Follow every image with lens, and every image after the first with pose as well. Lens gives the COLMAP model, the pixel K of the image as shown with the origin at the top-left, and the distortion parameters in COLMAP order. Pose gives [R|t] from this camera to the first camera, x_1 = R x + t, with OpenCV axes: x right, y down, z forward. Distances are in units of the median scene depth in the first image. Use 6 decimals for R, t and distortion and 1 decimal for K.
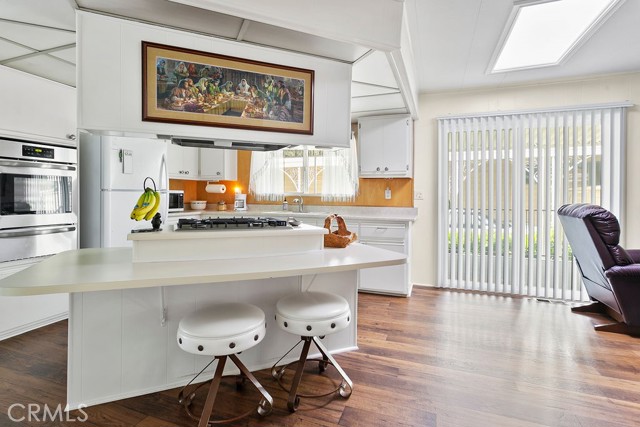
lens RADIAL K [[317.5, 0, 311.5], [0, 317.5, 194.1], [0, 0, 1]] dist [-0.026002, 0.009404]
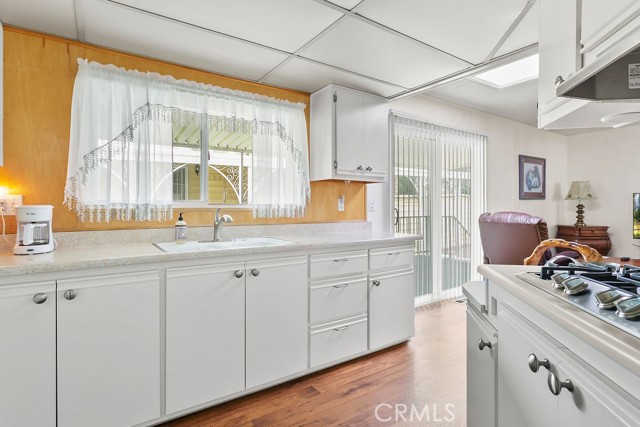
lens RADIAL K [[317.5, 0, 299.6], [0, 317.5, 207.3], [0, 0, 1]] dist [-0.026002, 0.009404]
pose [[0.586976, -0.010935, 0.809531, -0.643852], [0.001586, 0.999922, 0.012356, -0.003314], [-0.809603, -0.005969, 0.586948, 1.072929]]
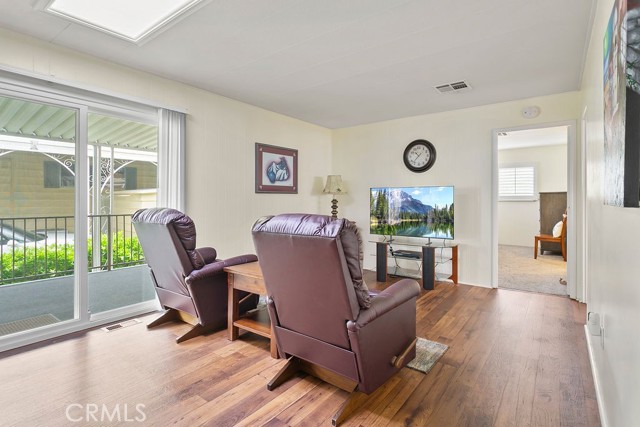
lens RADIAL K [[317.5, 0, 320.4], [0, 317.5, 201.1], [0, 0, 1]] dist [-0.026002, 0.009404]
pose [[0.261734, -0.007076, 0.965114, 0.115577], [-0.006242, 0.999940, 0.009024, -0.000070], [-0.965120, -0.008386, 0.261675, 0.342986]]
